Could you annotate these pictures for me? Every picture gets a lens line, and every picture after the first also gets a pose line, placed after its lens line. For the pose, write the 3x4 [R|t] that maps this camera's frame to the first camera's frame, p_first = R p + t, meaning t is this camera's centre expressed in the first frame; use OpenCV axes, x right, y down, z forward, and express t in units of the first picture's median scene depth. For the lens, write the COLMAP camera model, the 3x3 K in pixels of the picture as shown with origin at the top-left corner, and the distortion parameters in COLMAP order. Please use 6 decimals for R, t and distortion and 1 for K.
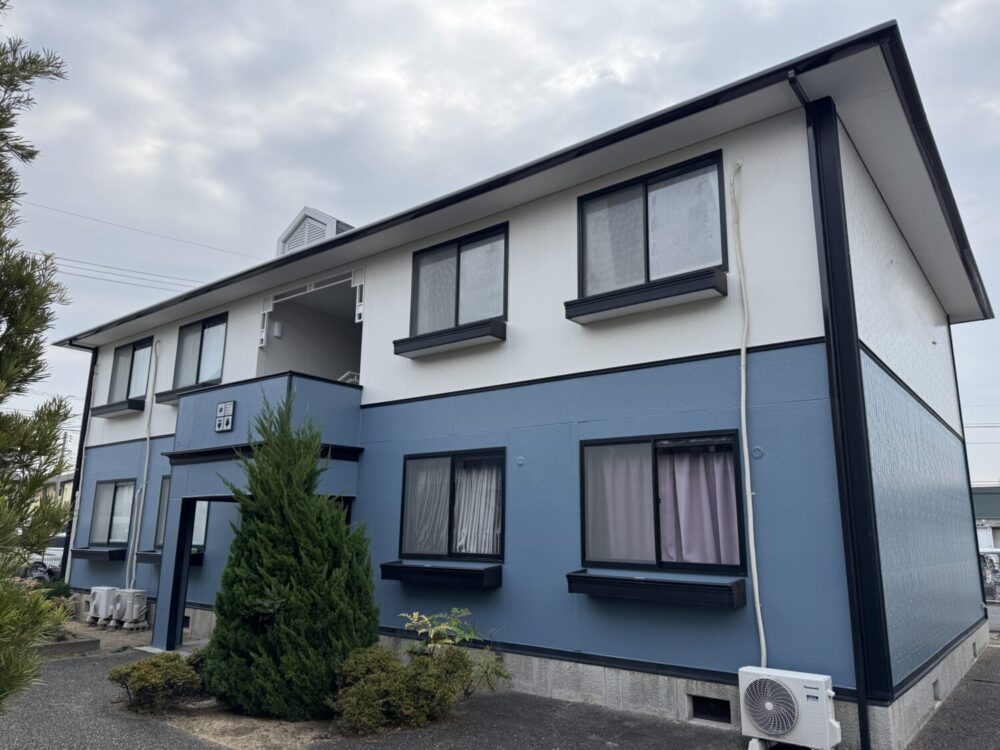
lens RADIAL K [[714.7, 0, 500.0], [0, 714.7, 375.0], [0, 0, 1]] dist [0.038608, -0.003333]
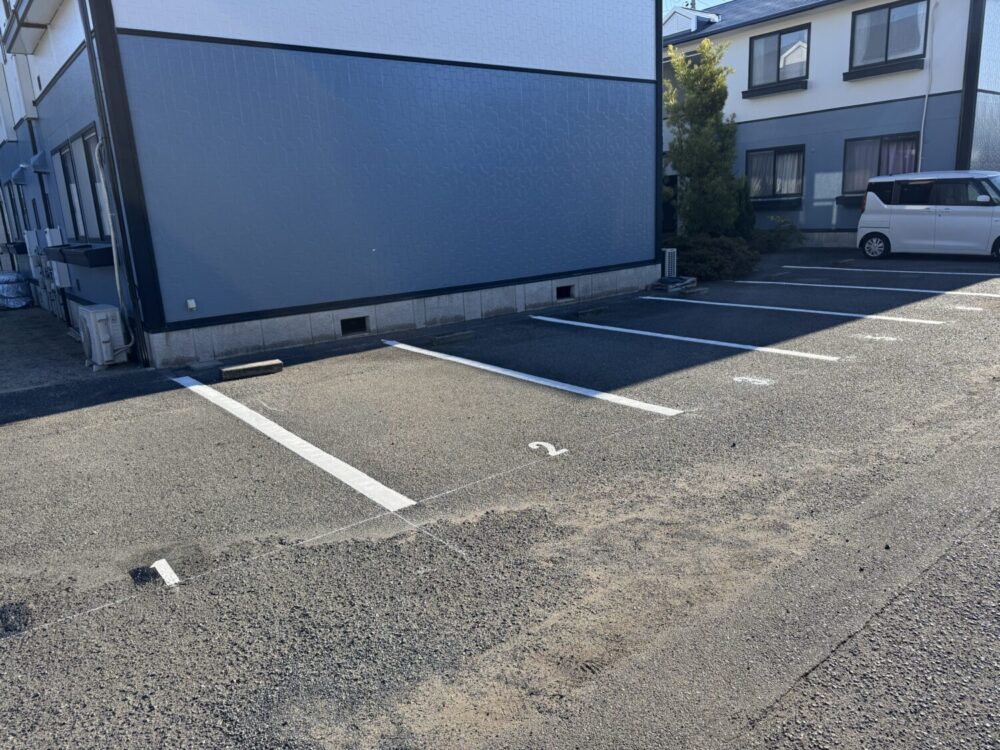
lens RADIAL K [[714.7, 0, 500.0], [0, 714.7, 375.0], [0, 0, 1]] dist [0.038608, -0.003333]
pose [[0.963841, -0.011352, -0.266238, -0.313142], [0.126526, 0.898786, 0.419731, -0.310434], [0.234526, -0.438240, 0.867723, -1.455488]]
